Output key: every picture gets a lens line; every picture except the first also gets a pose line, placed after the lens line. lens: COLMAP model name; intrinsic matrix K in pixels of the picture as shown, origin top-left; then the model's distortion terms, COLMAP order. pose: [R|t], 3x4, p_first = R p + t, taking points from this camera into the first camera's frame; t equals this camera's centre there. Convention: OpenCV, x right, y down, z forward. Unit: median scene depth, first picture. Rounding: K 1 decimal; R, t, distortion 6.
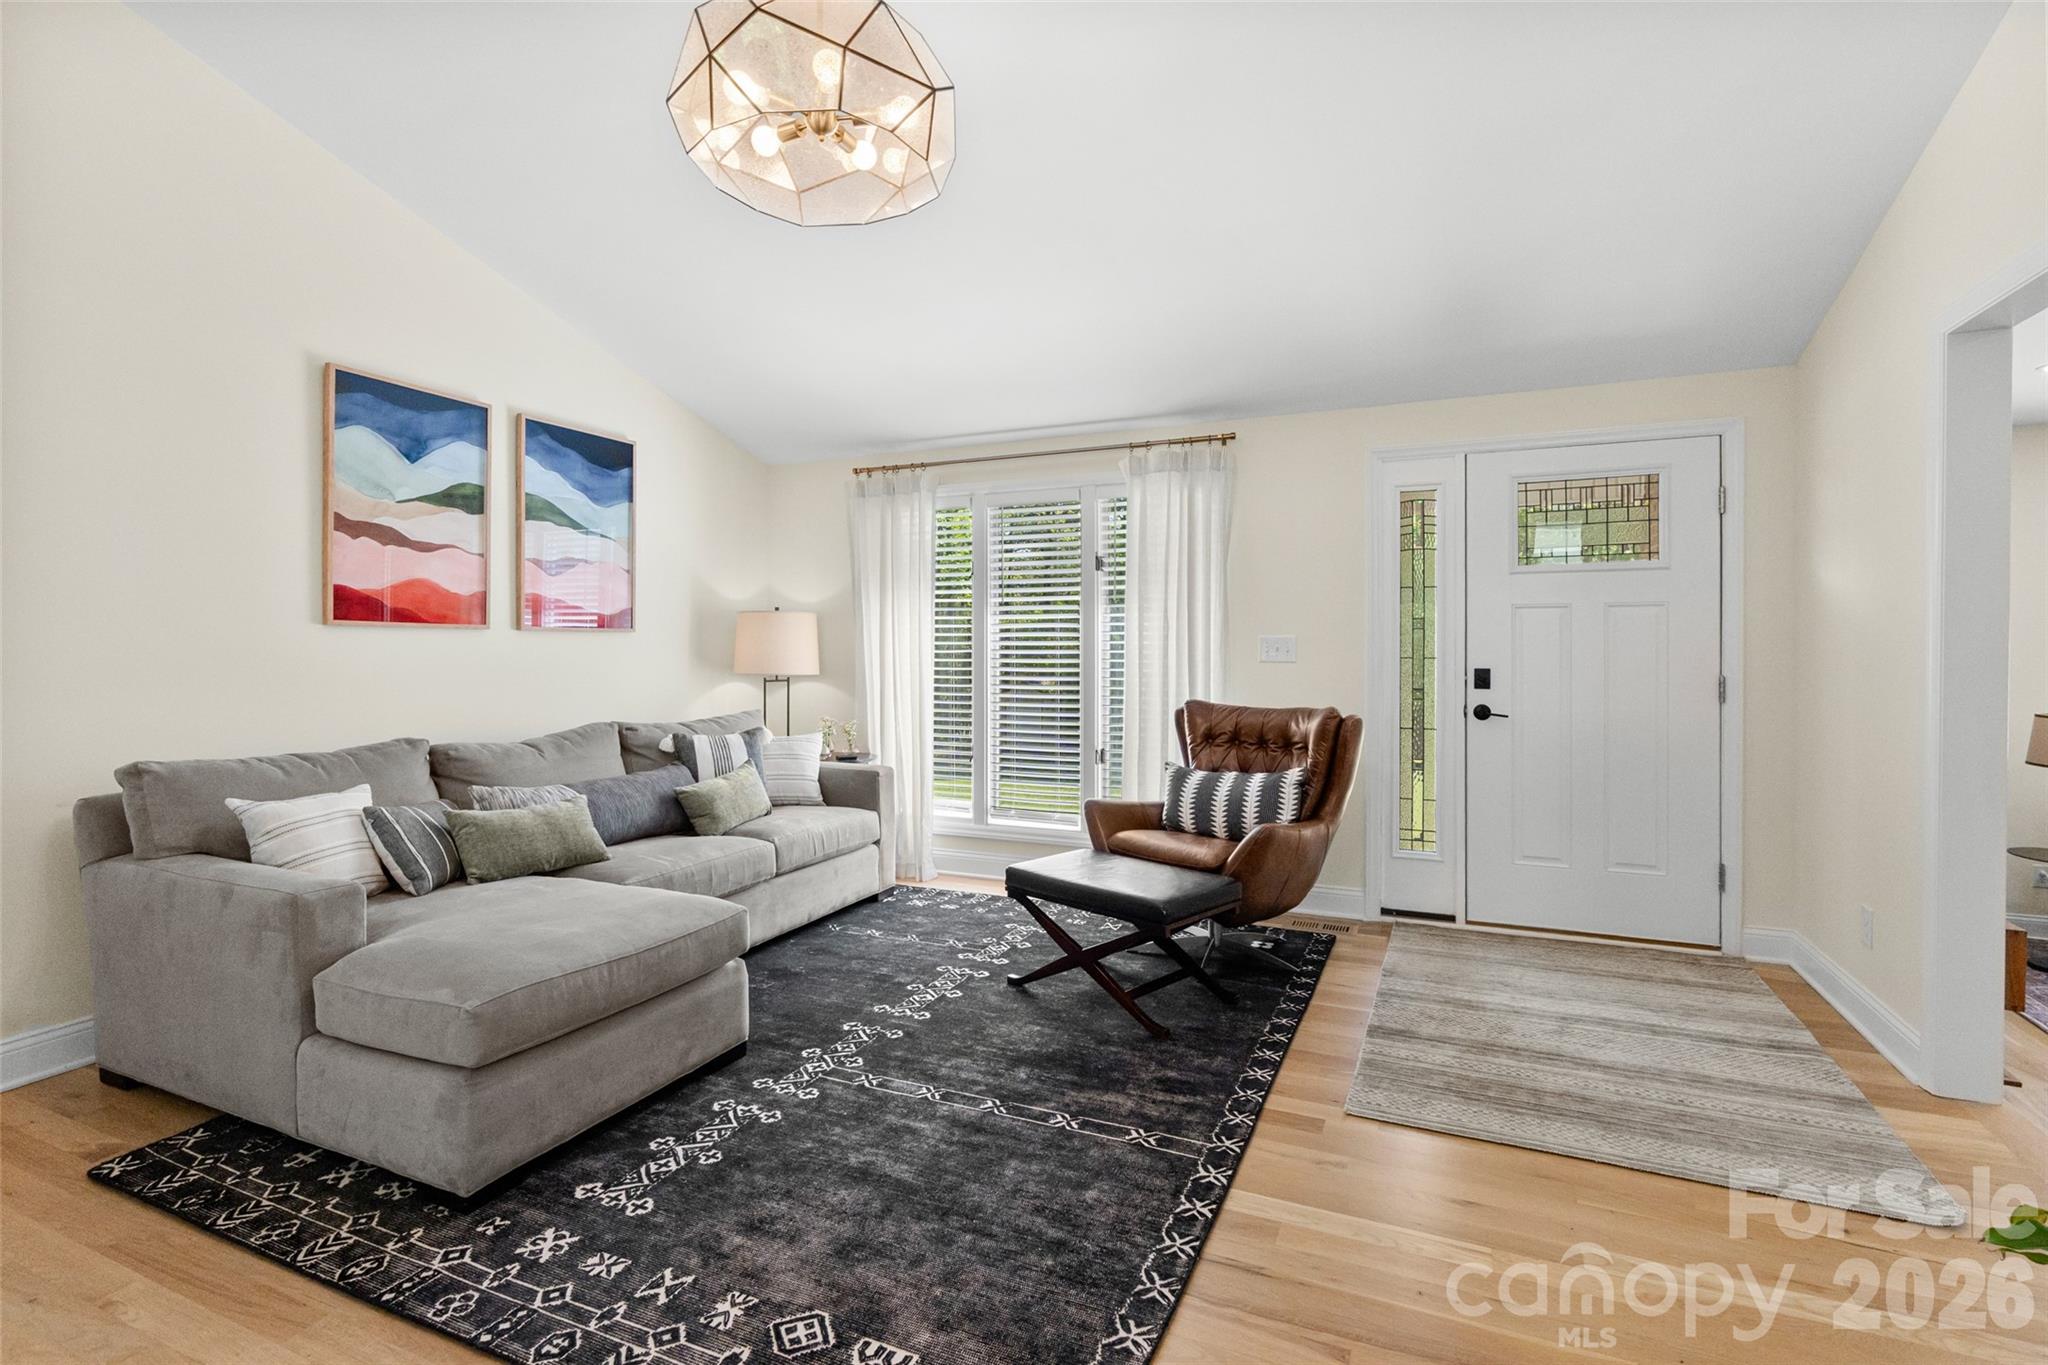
lens RADIAL K [[951.4, 0, 1012.5], [0, 951.4, 682.0], [0, 0, 1]] dist [-0.008944, 0.001674]
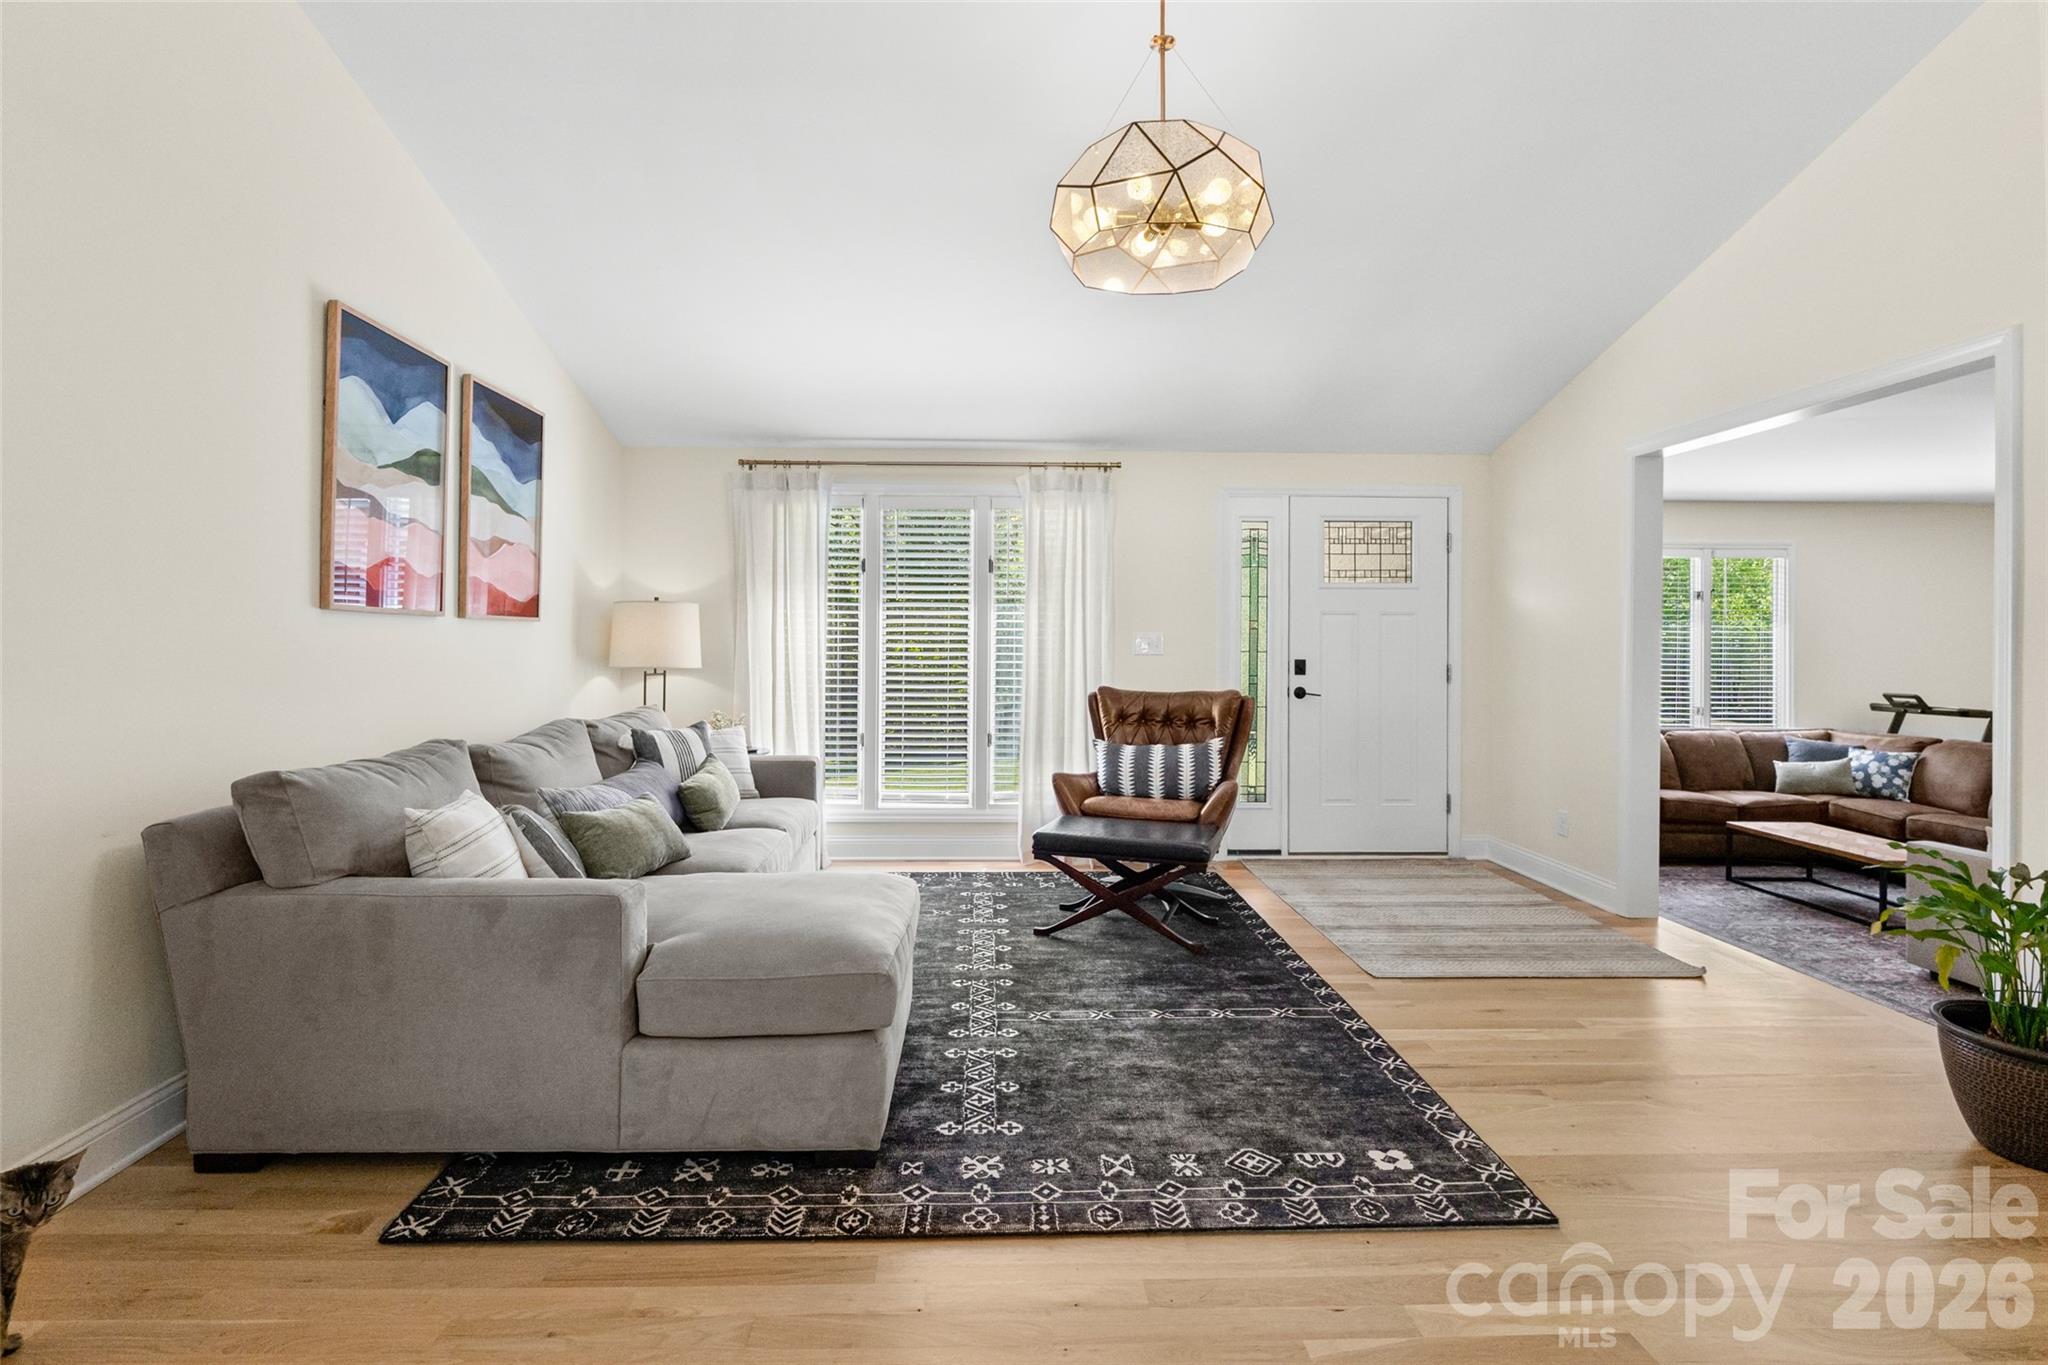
lens RADIAL K [[951.4, 0, 1011.1], [0, 951.4, 672.0], [0, 0, 1]] dist [-0.008944, 0.001674]
pose [[0.903027, -0.007231, 0.429523, -0.527716], [0.009709, 0.999946, -0.003577, 0.004671], [-0.429474, 0.007401, 0.903049, -0.023325]]
